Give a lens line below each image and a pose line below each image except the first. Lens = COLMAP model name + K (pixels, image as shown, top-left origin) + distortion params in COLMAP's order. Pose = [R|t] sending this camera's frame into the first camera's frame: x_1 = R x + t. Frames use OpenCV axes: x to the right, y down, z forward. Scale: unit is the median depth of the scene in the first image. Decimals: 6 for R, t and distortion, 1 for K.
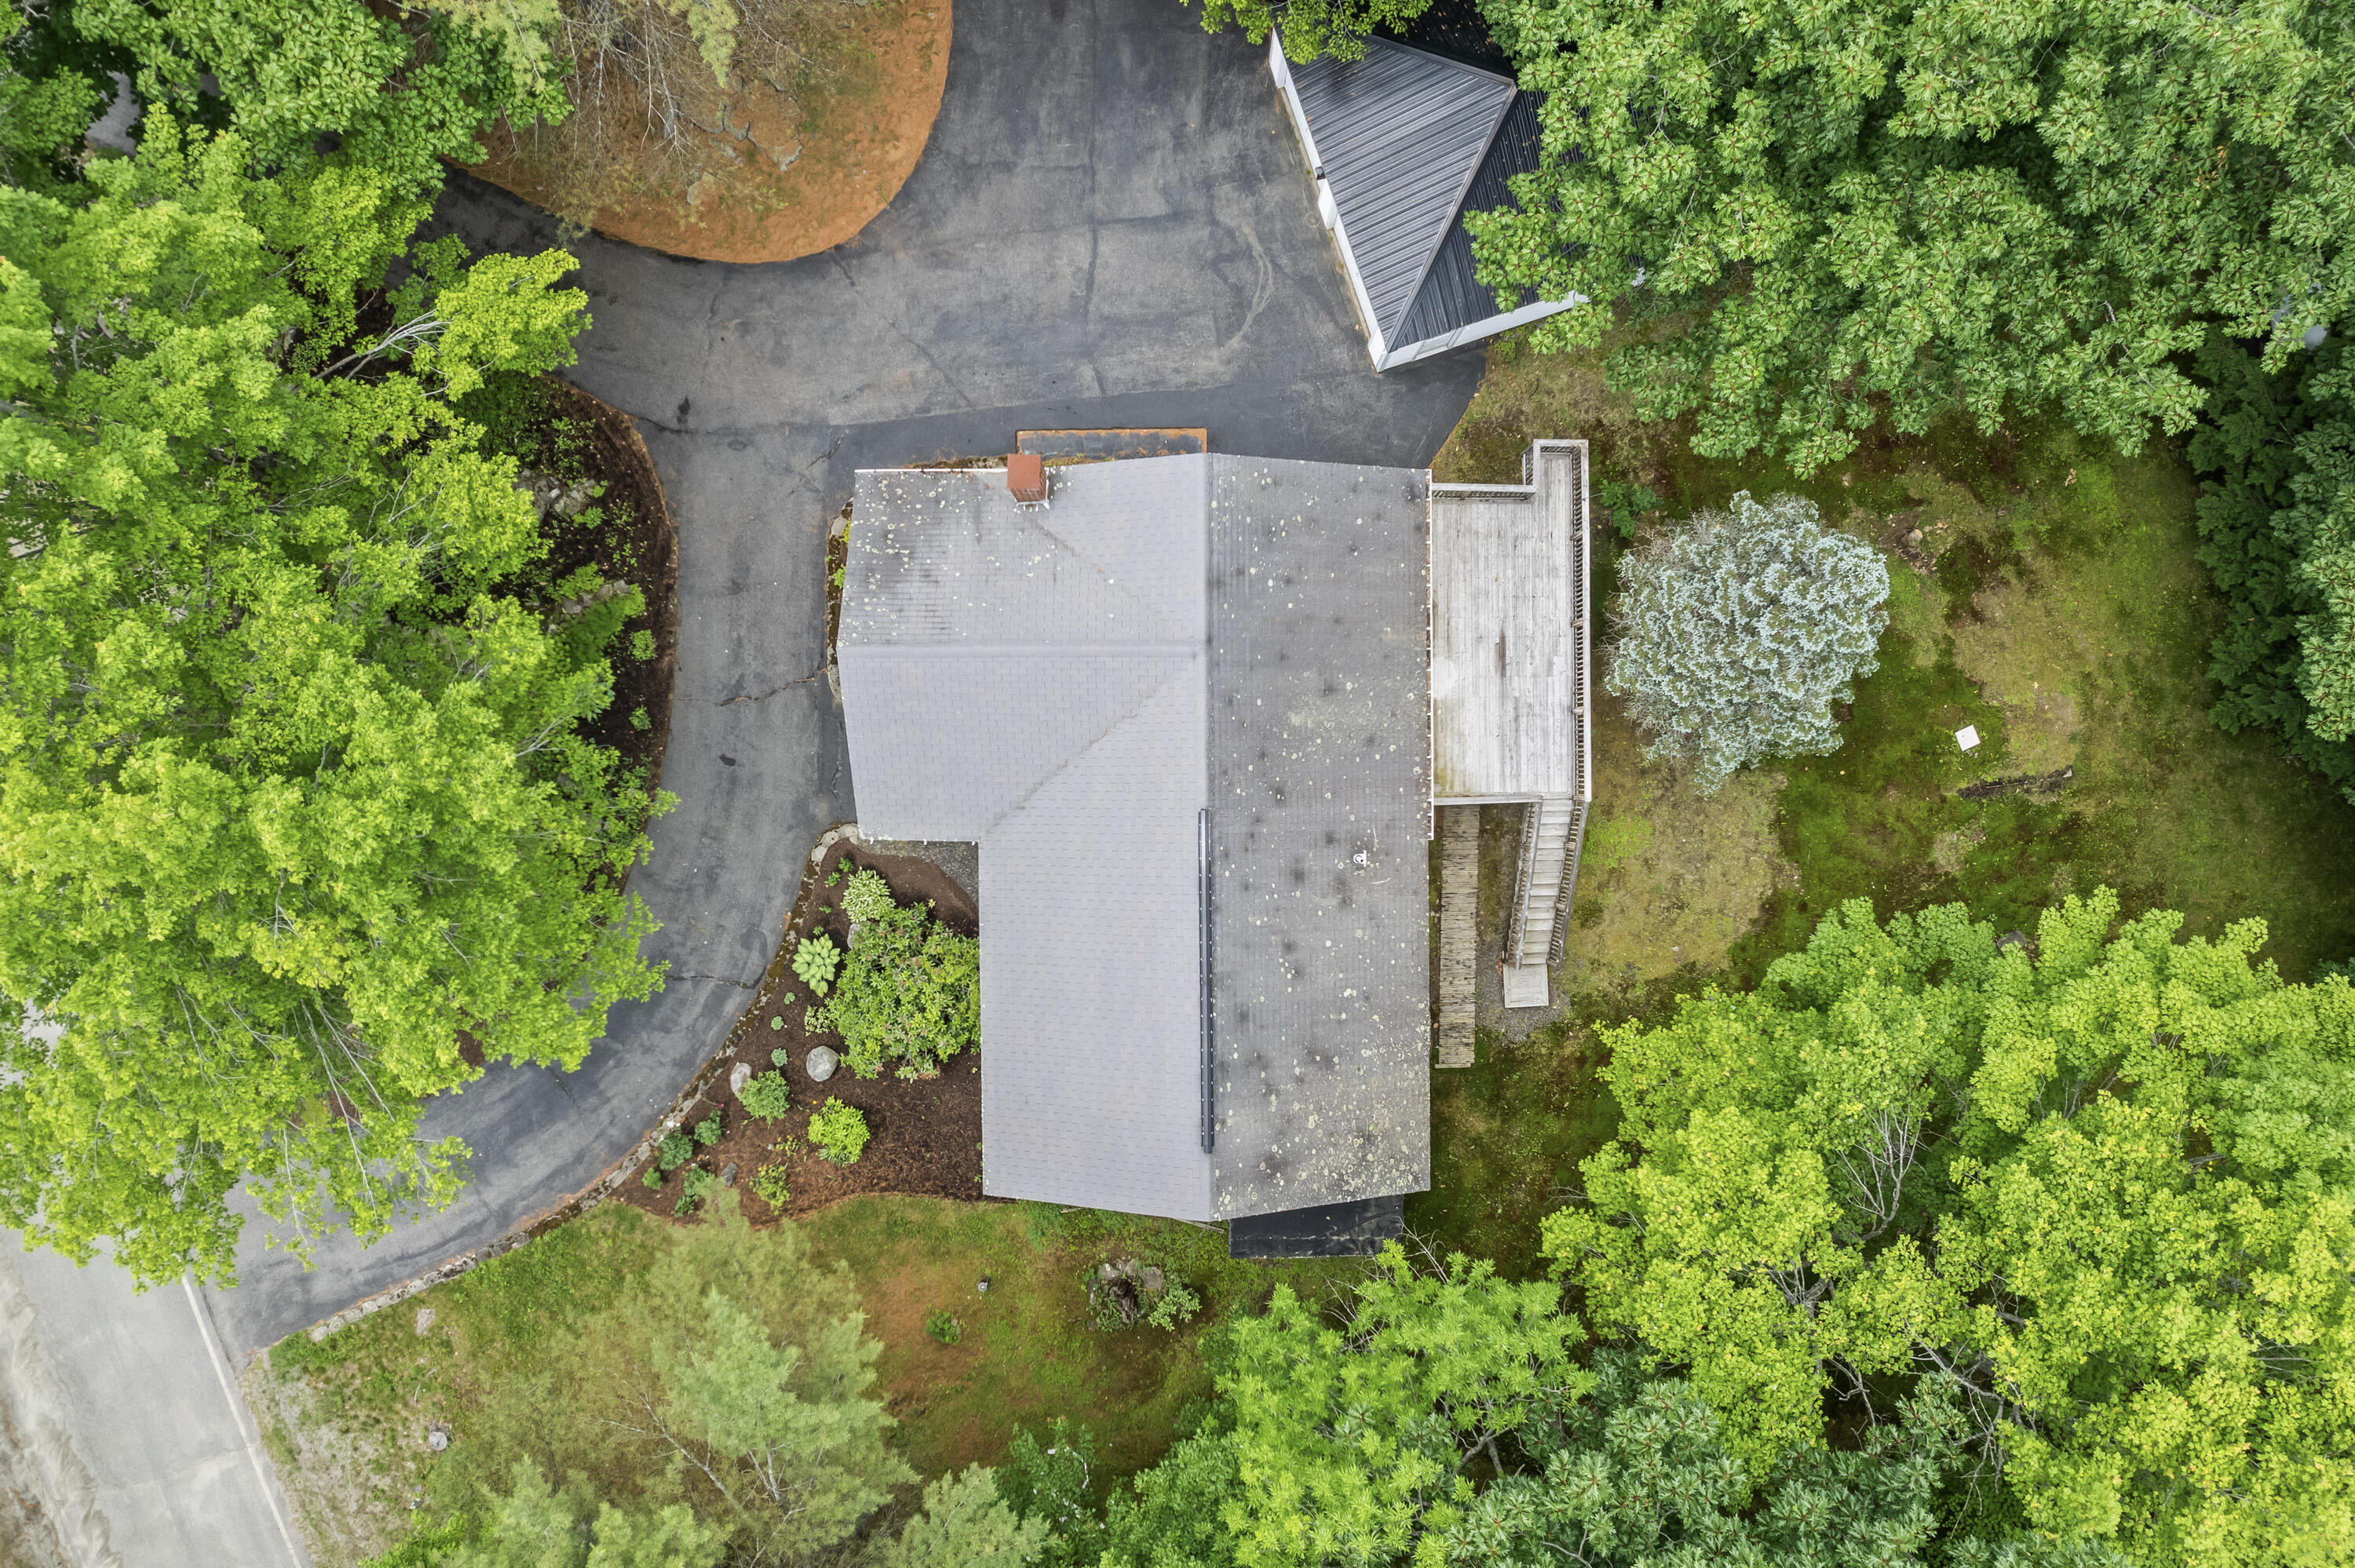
lens RADIAL K [[1555.0, 0, 1177.6], [0, 1555.0, 787.2], [0, 0, 1]] dist [-0.044604, 0.010170]
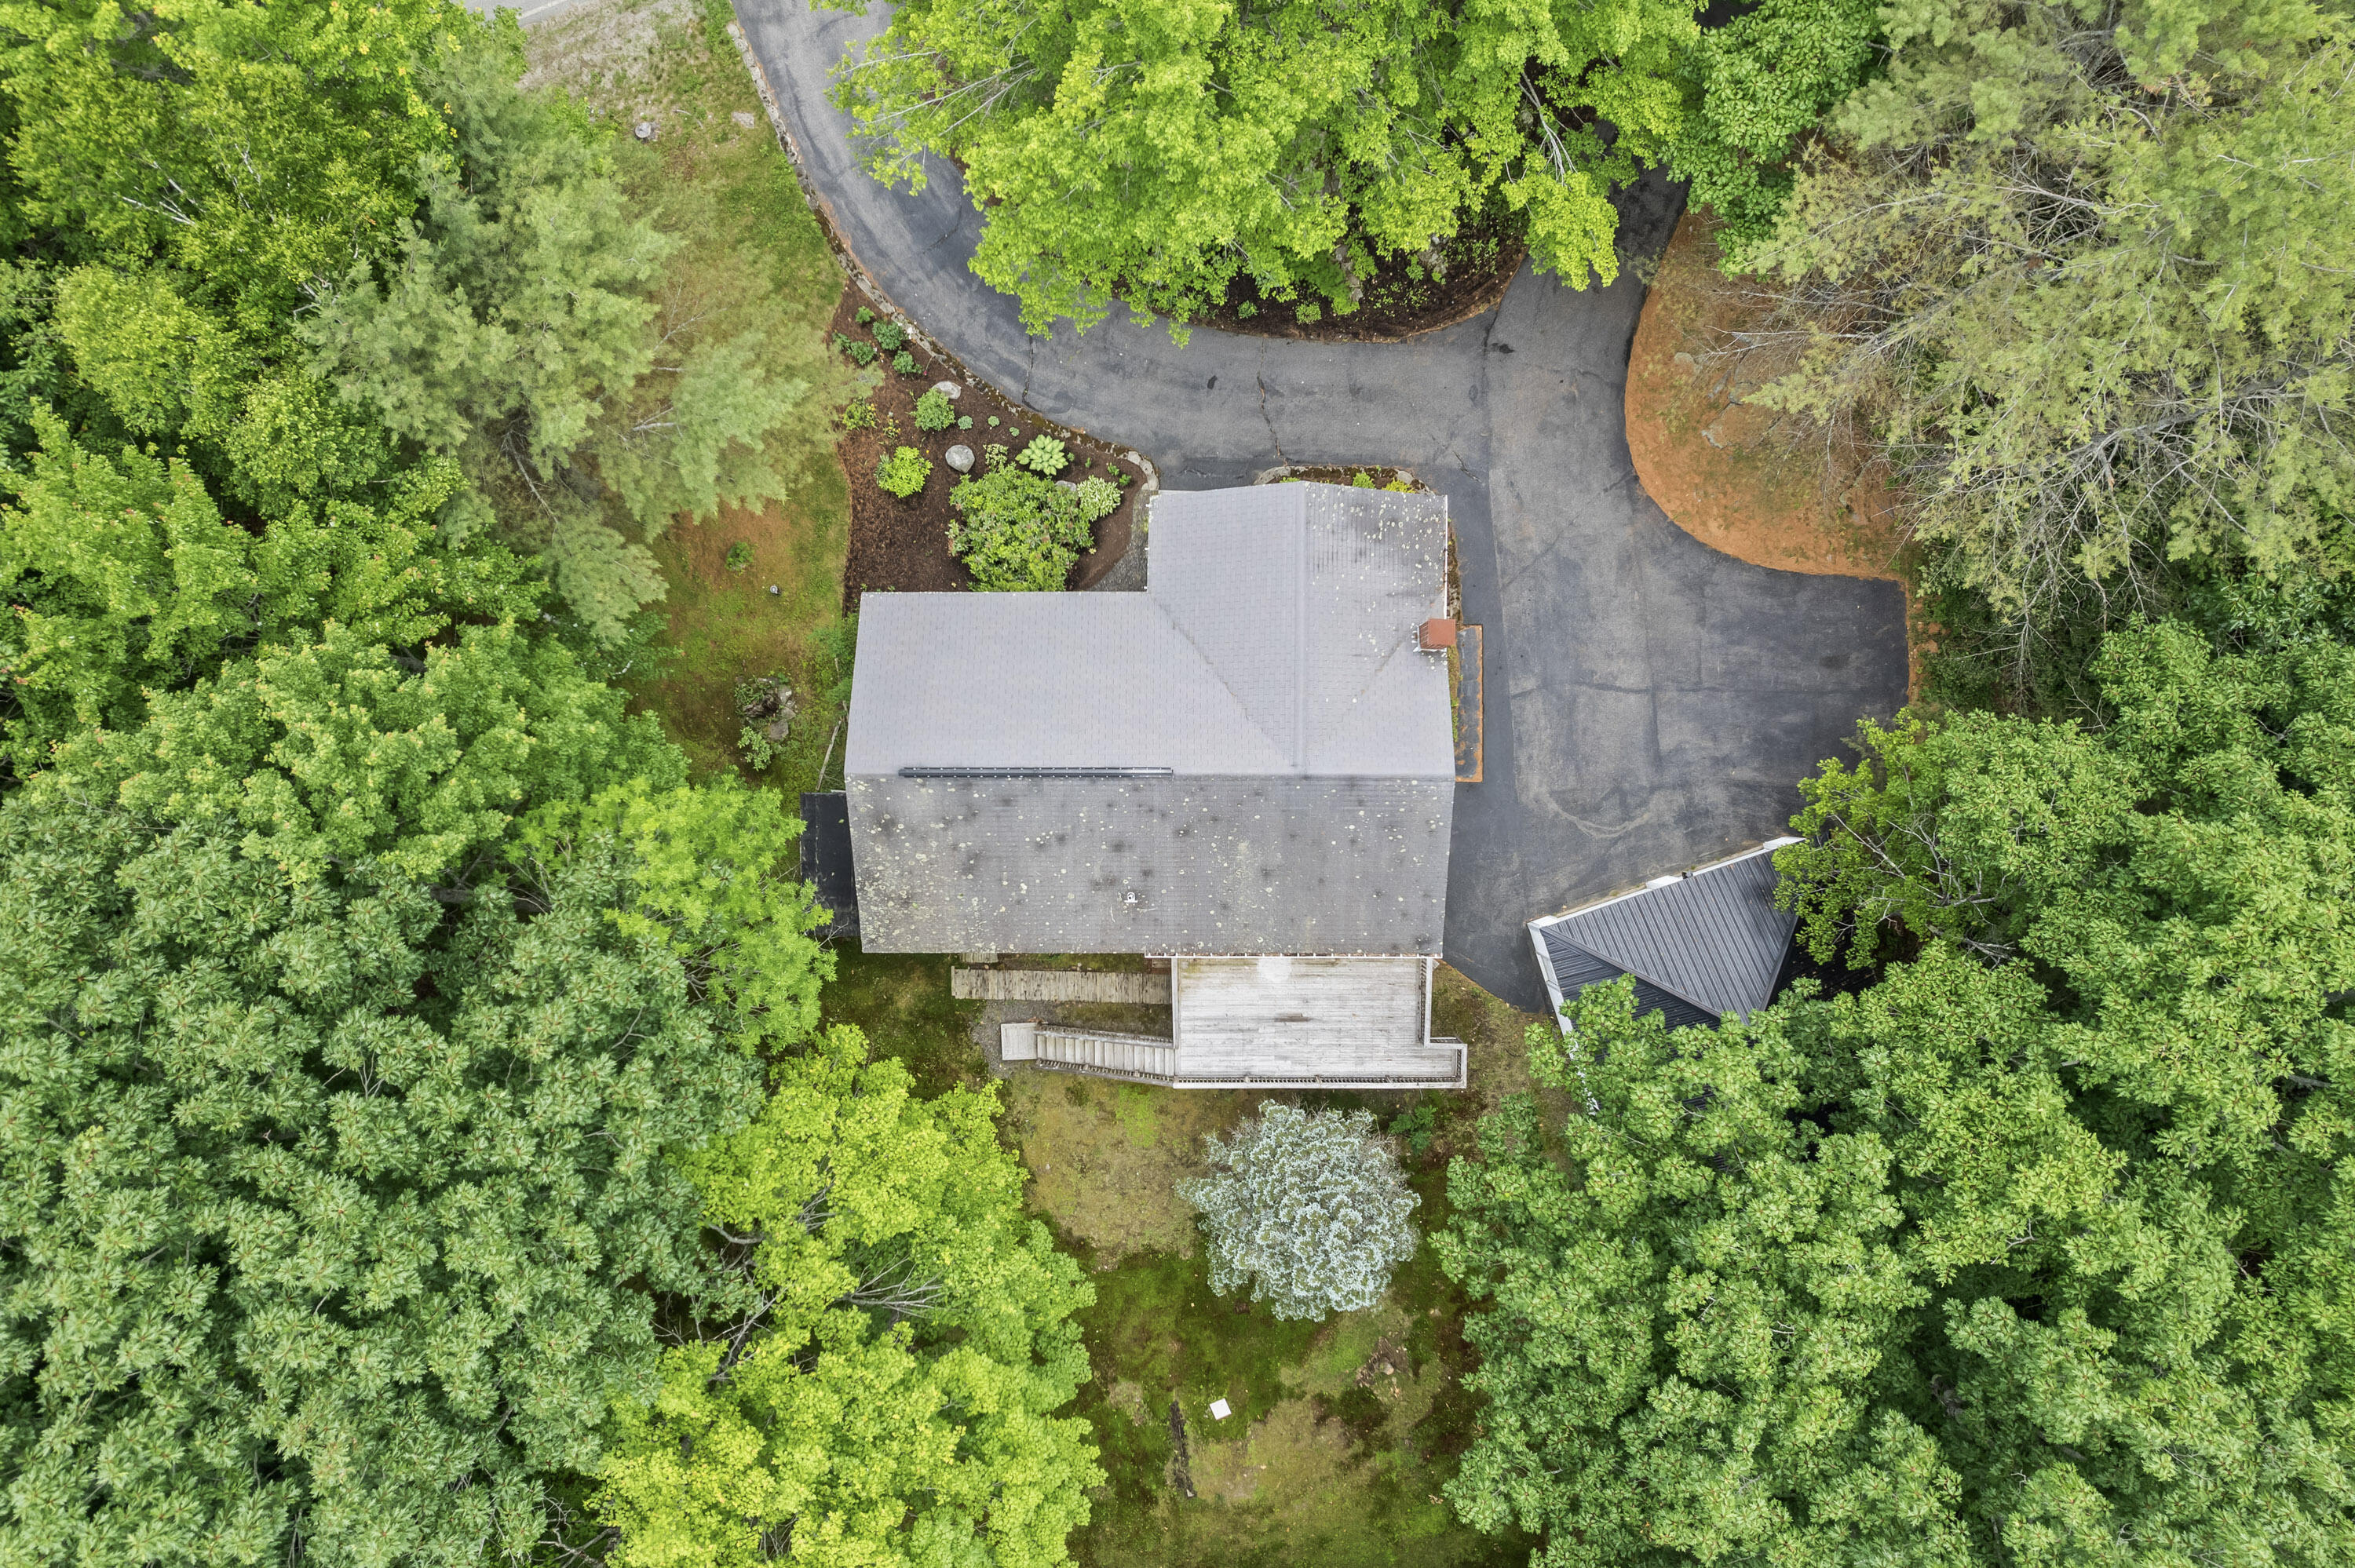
lens RADIAL K [[1493.8, 0, 1175.7], [0, 1493.8, 787.4], [0, 0, 1]] dist [-0.047216, 0.040185]
pose [[-0.009936, 0.999895, 0.010551, 0.016619], [-0.999938, -0.009883, -0.005090, 0.017820], [-0.004985, -0.010601, 0.999931, -0.209197]]
